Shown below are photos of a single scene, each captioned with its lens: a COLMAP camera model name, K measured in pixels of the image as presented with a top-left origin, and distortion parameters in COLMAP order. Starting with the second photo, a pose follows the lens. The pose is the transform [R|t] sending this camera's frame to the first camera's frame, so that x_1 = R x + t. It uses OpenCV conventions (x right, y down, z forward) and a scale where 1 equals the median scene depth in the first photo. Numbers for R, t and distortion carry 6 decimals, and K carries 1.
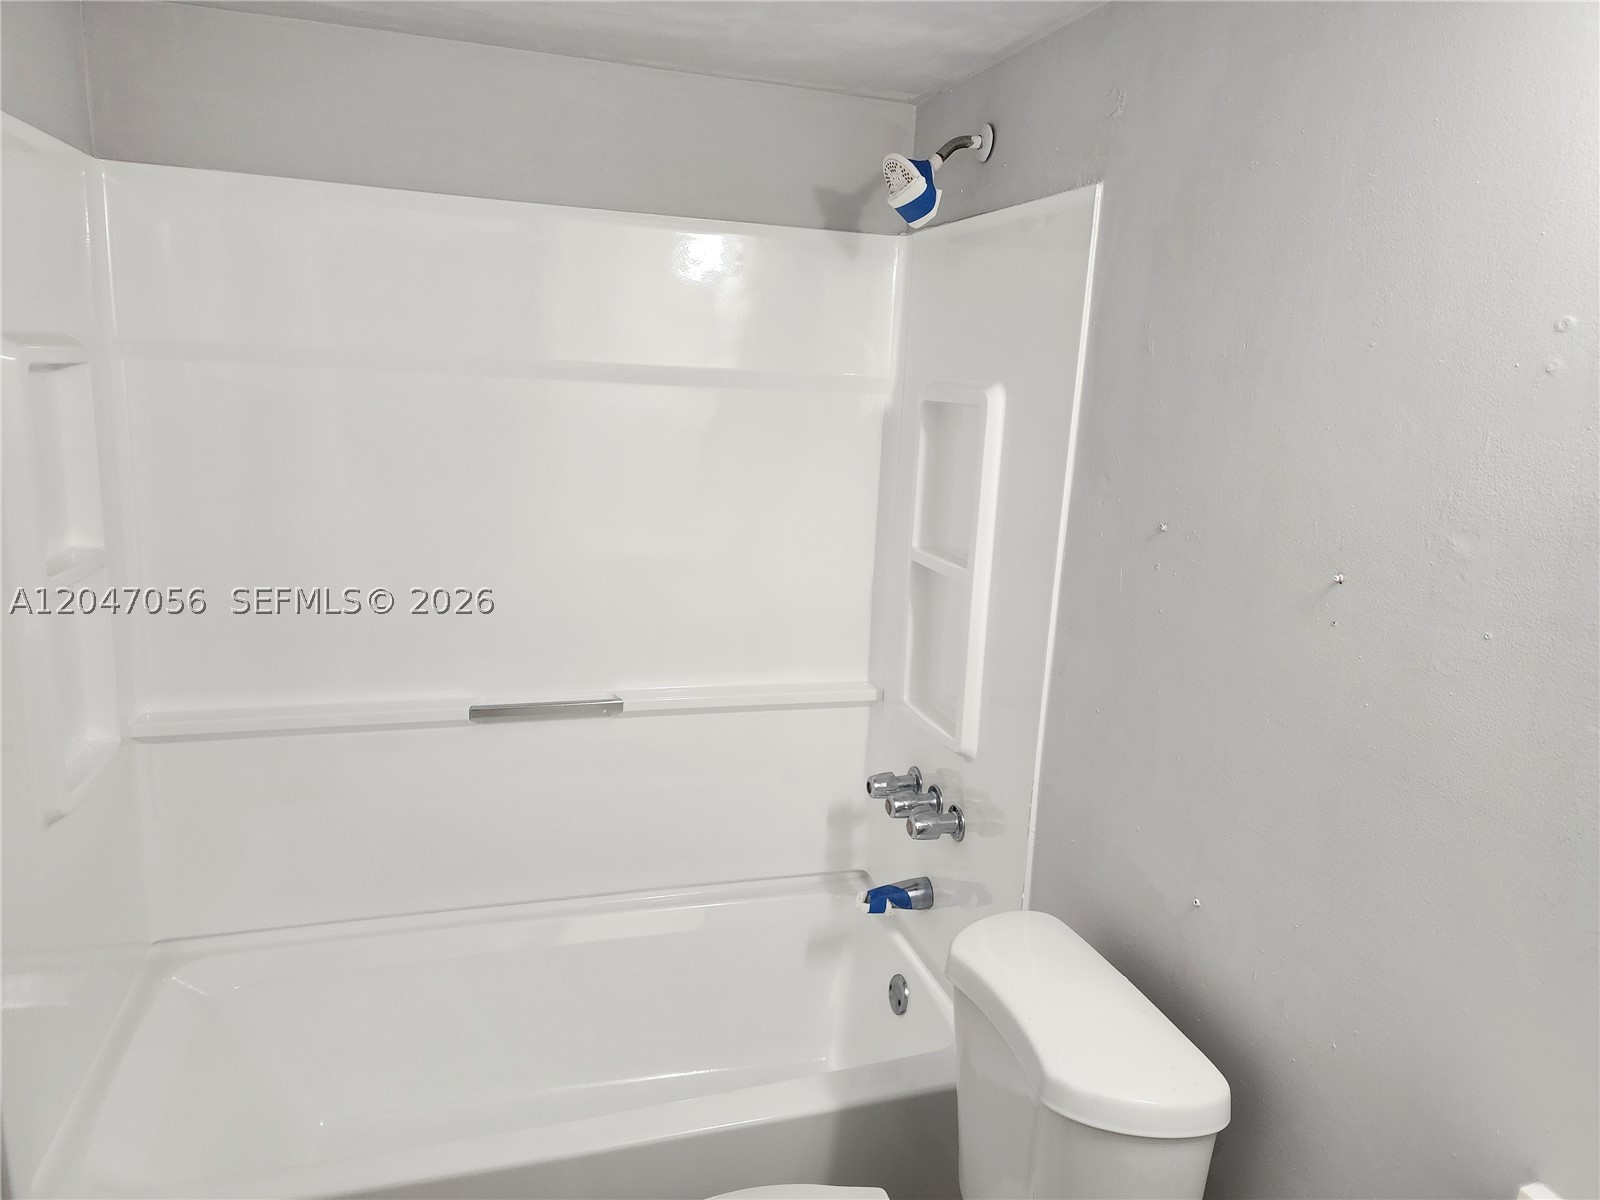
lens RADIAL K [[1071.5, 0, 799.5], [0, 1071.5, 586.4], [0, 0, 1]] dist [0.084742, -0.073190]
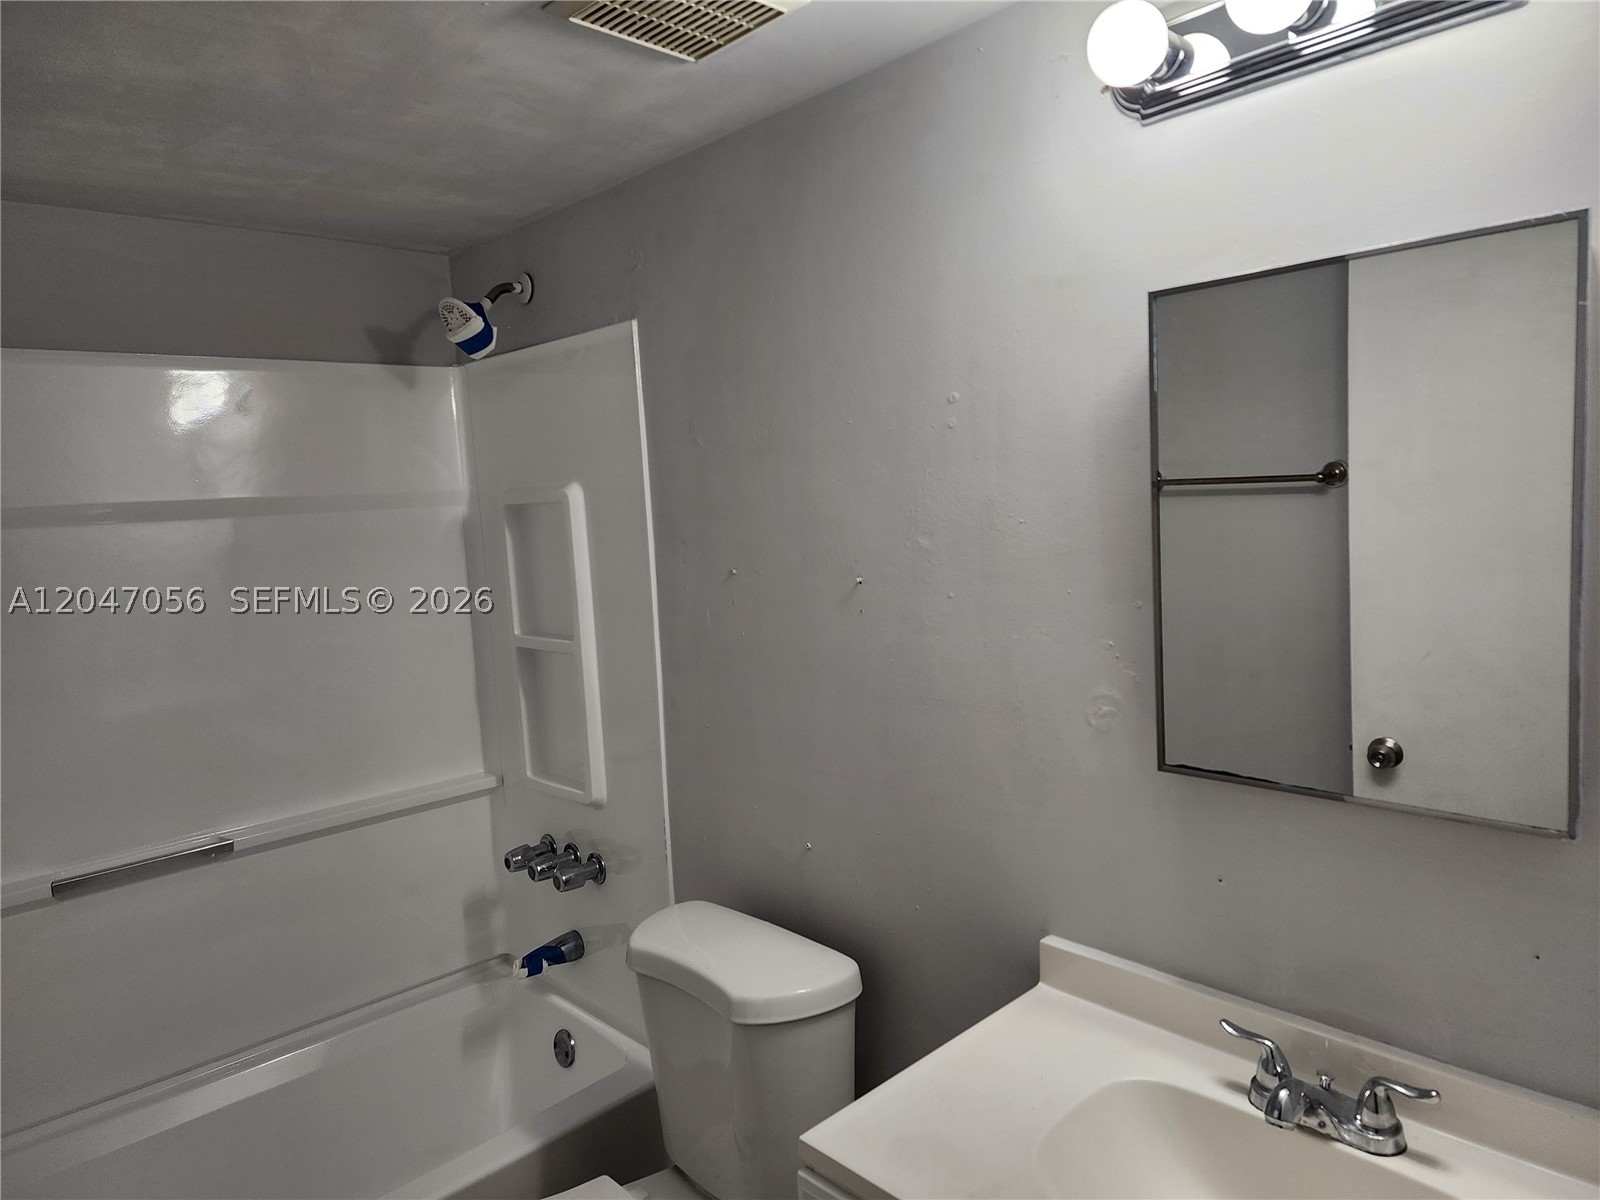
lens RADIAL K [[1071.5, 0, 804.1], [0, 1071.5, 594.5], [0, 0, 1]] dist [0.084742, -0.073190]
pose [[0.892045, -0.138938, 0.430060, -0.102156], [0.183763, 0.980866, -0.064282, 0.049329], [-0.412900, 0.136371, 0.900509, -0.137966]]
